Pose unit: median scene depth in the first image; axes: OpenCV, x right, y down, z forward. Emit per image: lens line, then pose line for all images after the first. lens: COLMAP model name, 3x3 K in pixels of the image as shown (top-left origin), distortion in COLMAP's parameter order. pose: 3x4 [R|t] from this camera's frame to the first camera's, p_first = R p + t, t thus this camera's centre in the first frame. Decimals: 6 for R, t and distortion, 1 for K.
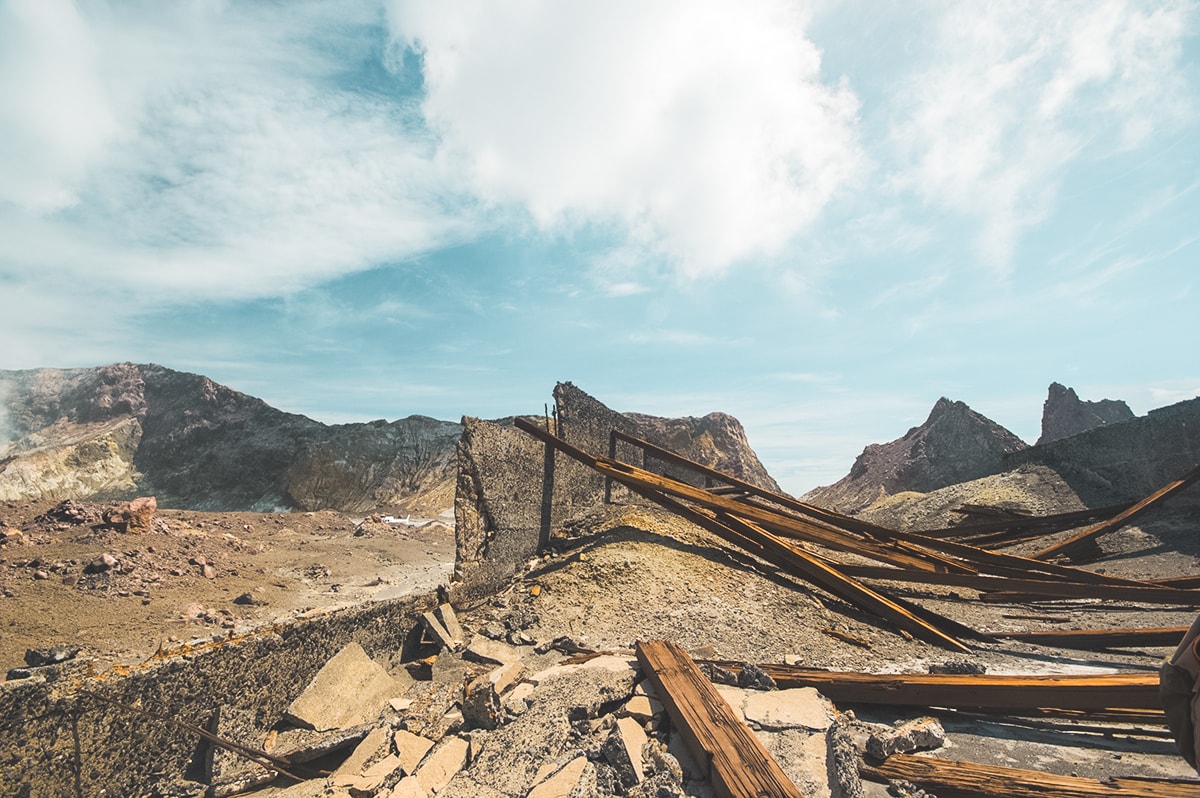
lens RADIAL K [[551.4, 0, 601.6], [0, 551.4, 405.2], [0, 0, 1]] dist [0.010159, -0.004586]
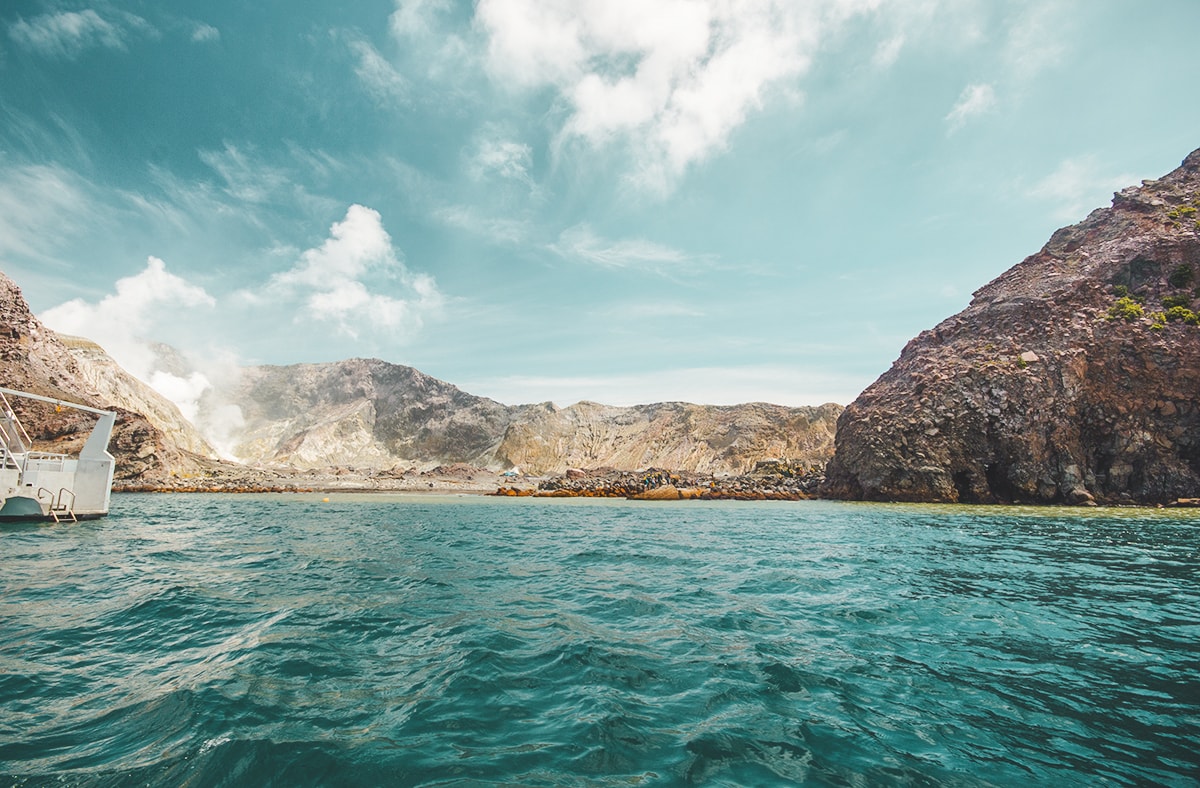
lens RADIAL K [[551.8, 0, 584.4], [0, 551.8, 399.2], [0, 0, 1]] dist [0.003420, 0.000857]
pose [[0.972336, -0.011769, -0.233291, -0.024507], [0.023838, 0.998515, 0.048982, -0.036553], [0.232368, -0.053188, 0.971173, -0.193581]]
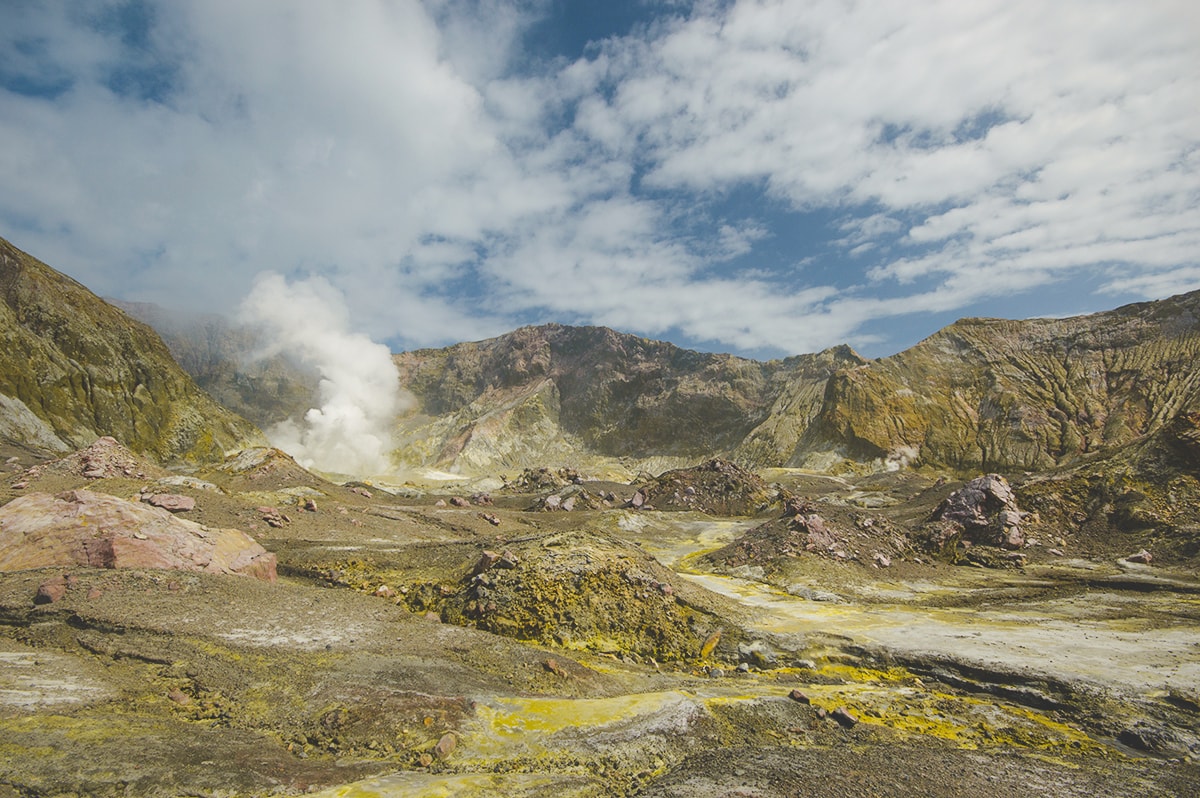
lens RADIAL K [[598.9, 0, 613.2], [0, 598.9, 402.4], [0, 0, 1]] dist [0.016620, 0.000177]
pose [[0.886379, -0.078398, -0.456275, -0.289710], [0.114773, 0.992003, 0.052515, 0.023488], [0.448509, -0.098916, 0.888288, 0.120911]]
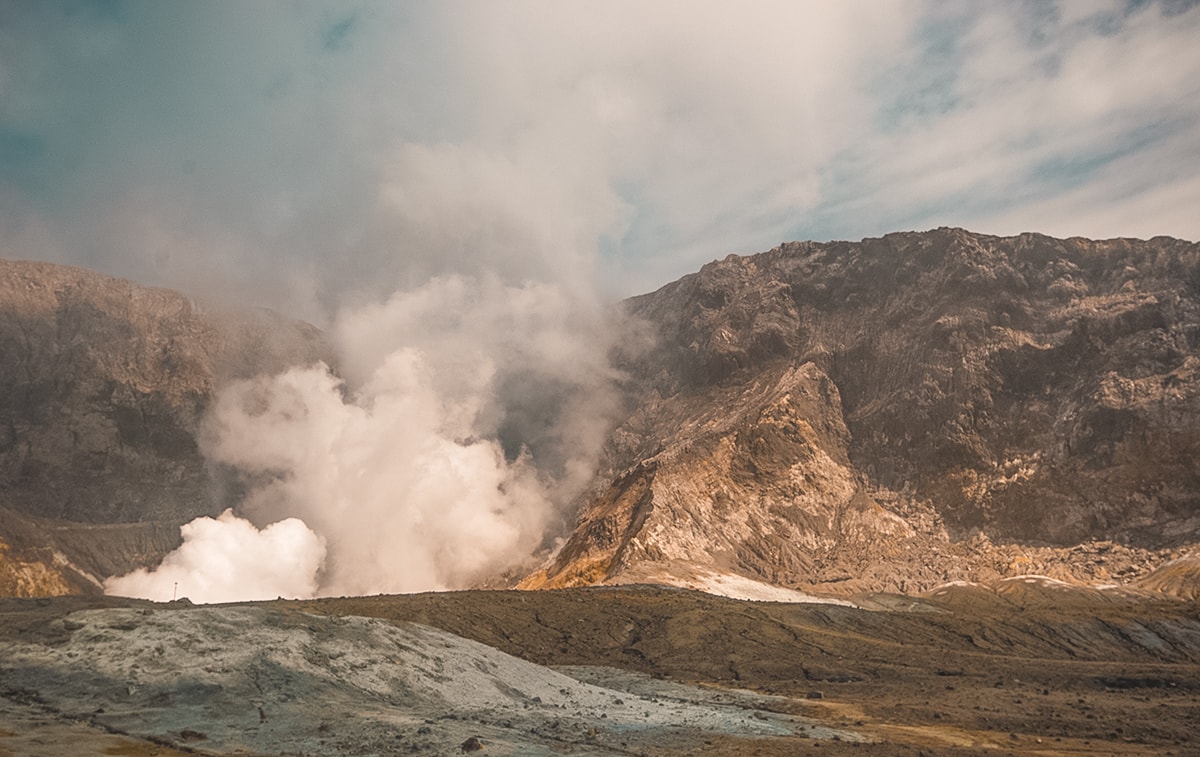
lens RADIAL K [[1045.5, 0, 620.1], [0, 1045.5, 387.4], [0, 0, 1]] dist [0.053462, -0.006925]
pose [[0.810949, -0.145900, -0.566635, -0.568369], [0.143903, 0.988400, -0.048550, 0.062904], [0.567146, -0.042169, 0.822537, 0.321677]]
